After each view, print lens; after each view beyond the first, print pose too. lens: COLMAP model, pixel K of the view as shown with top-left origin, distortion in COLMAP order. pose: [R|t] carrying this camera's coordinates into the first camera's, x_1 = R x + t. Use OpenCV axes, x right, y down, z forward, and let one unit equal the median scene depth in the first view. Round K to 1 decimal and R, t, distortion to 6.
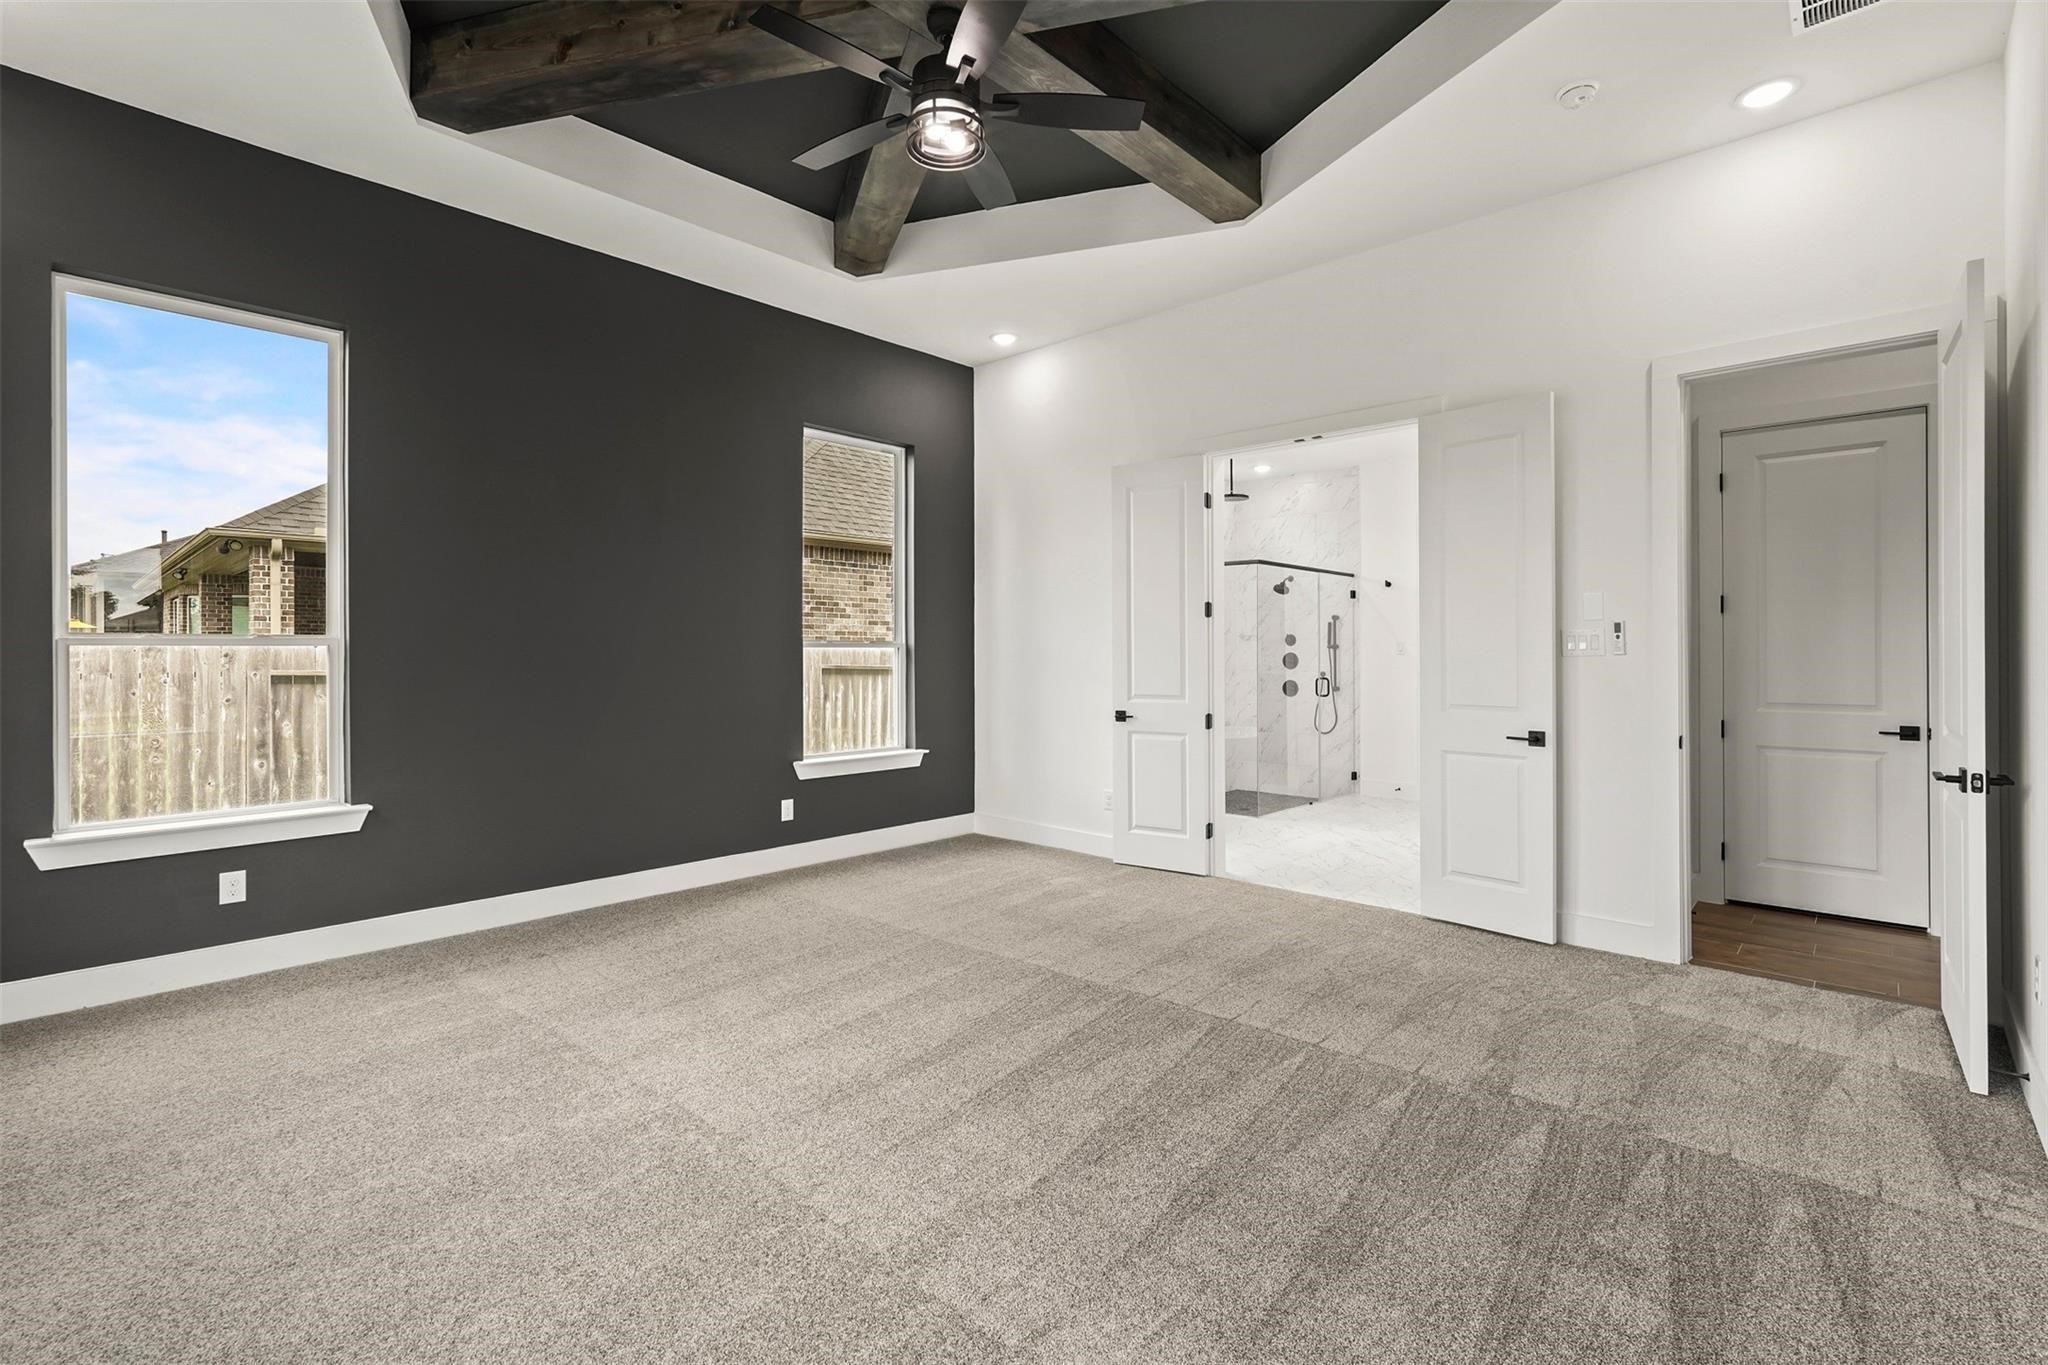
lens RADIAL K [[916.6, 0, 1023.9], [0, 916.6, 645.2], [0, 0, 1]] dist [-0.000543, -0.000033]
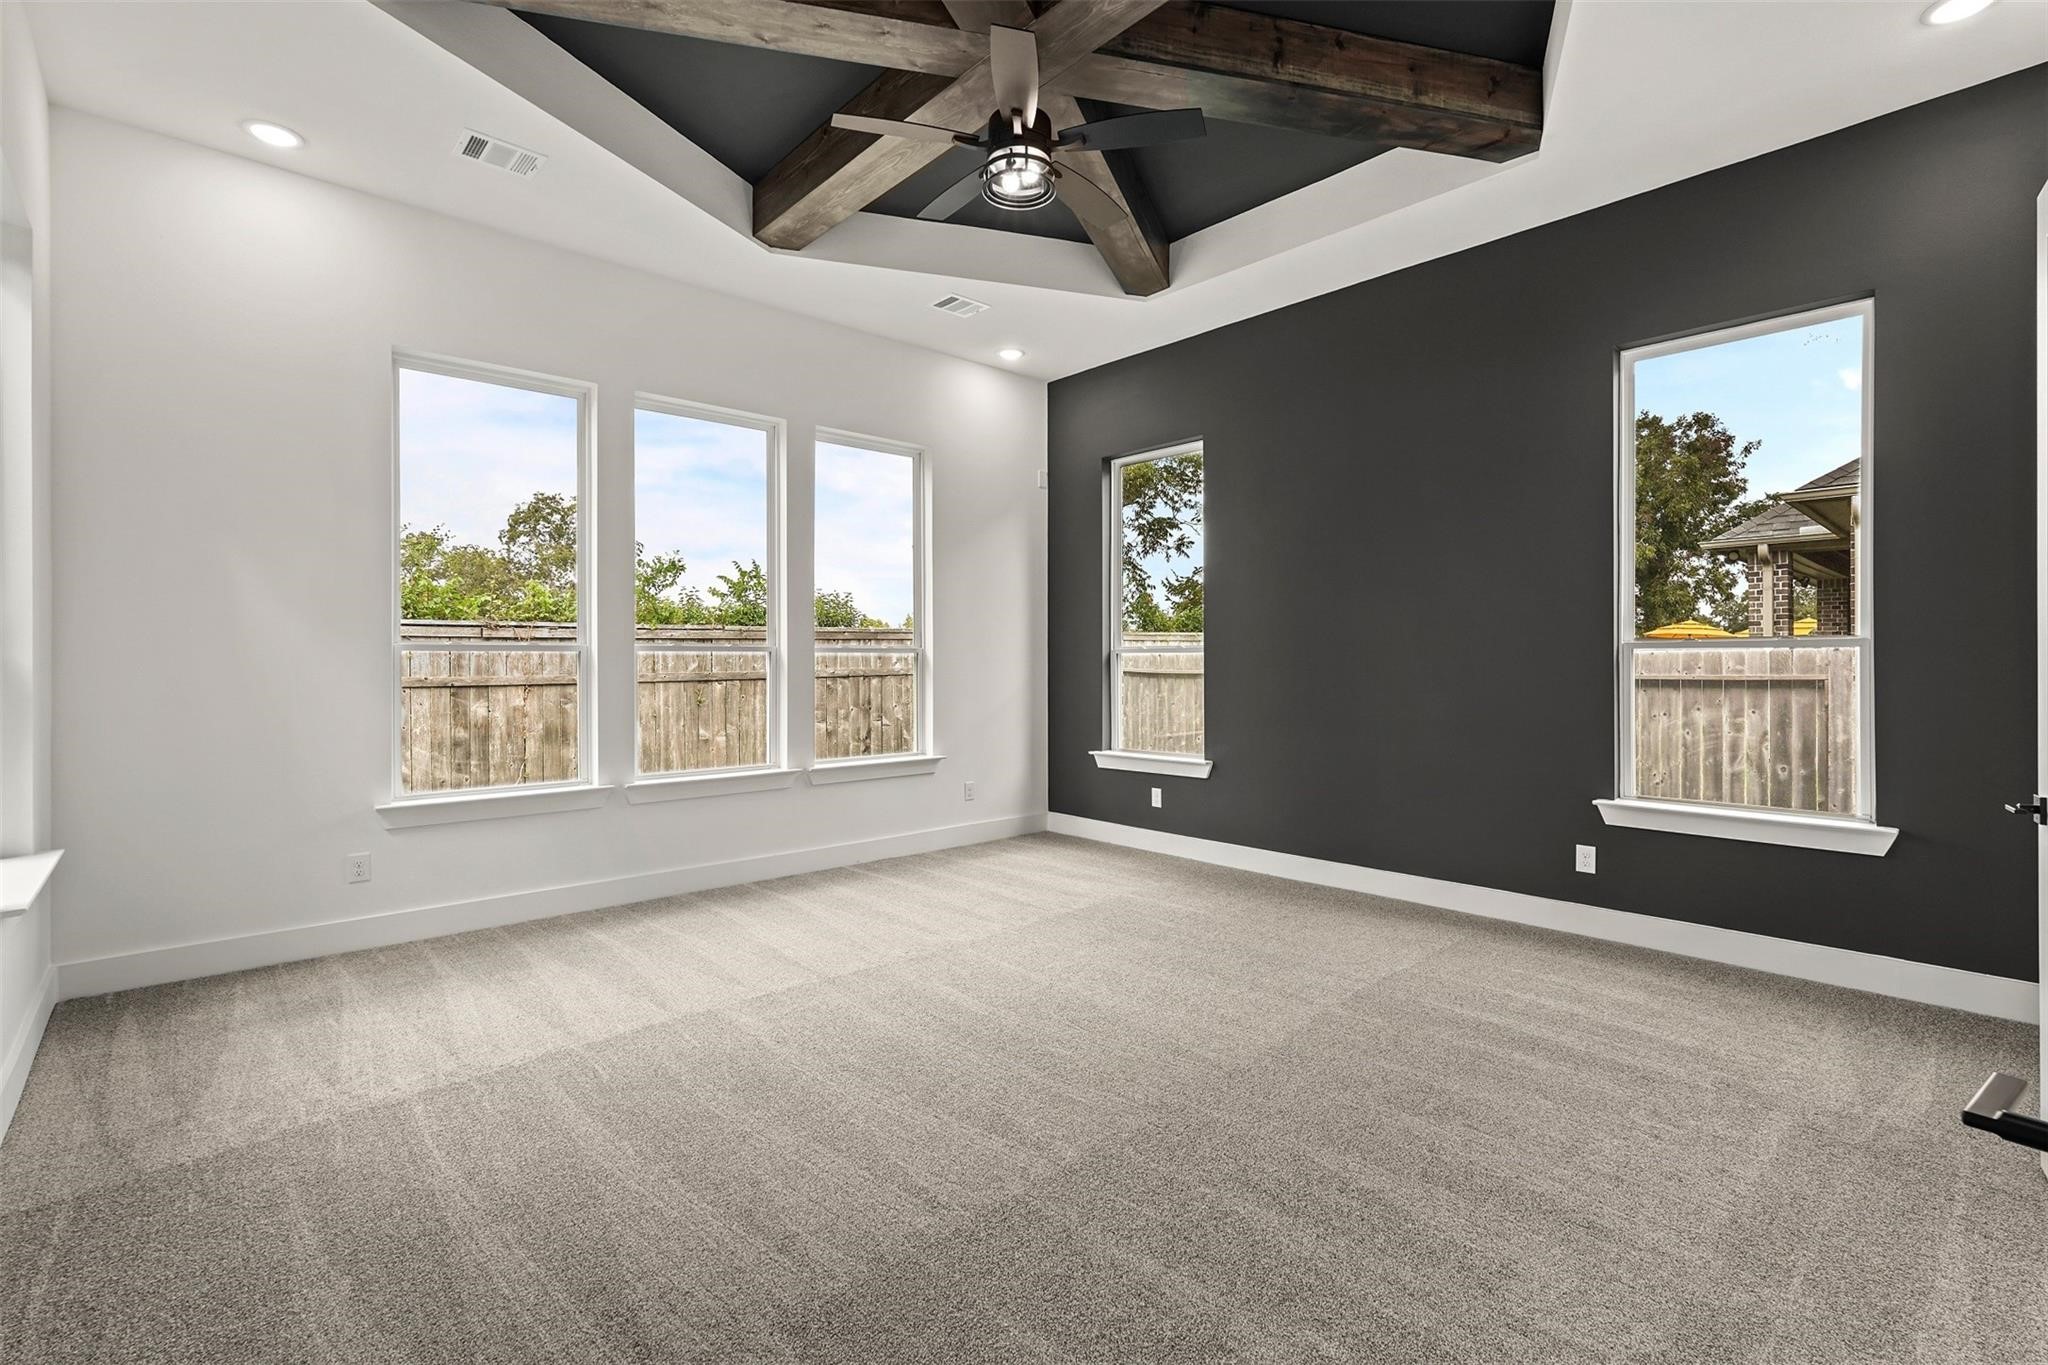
lens RADIAL K [[914.3, 0, 1030.1], [0, 914.3, 661.5], [0, 0, 1]] dist [-0.000562, -0.000034]
pose [[-0.061144, 0.002473, -0.998126, 0.393399], [0.009586, 0.999952, 0.001891, 0.005487], [0.998083, -0.009452, -0.061164, 0.423989]]
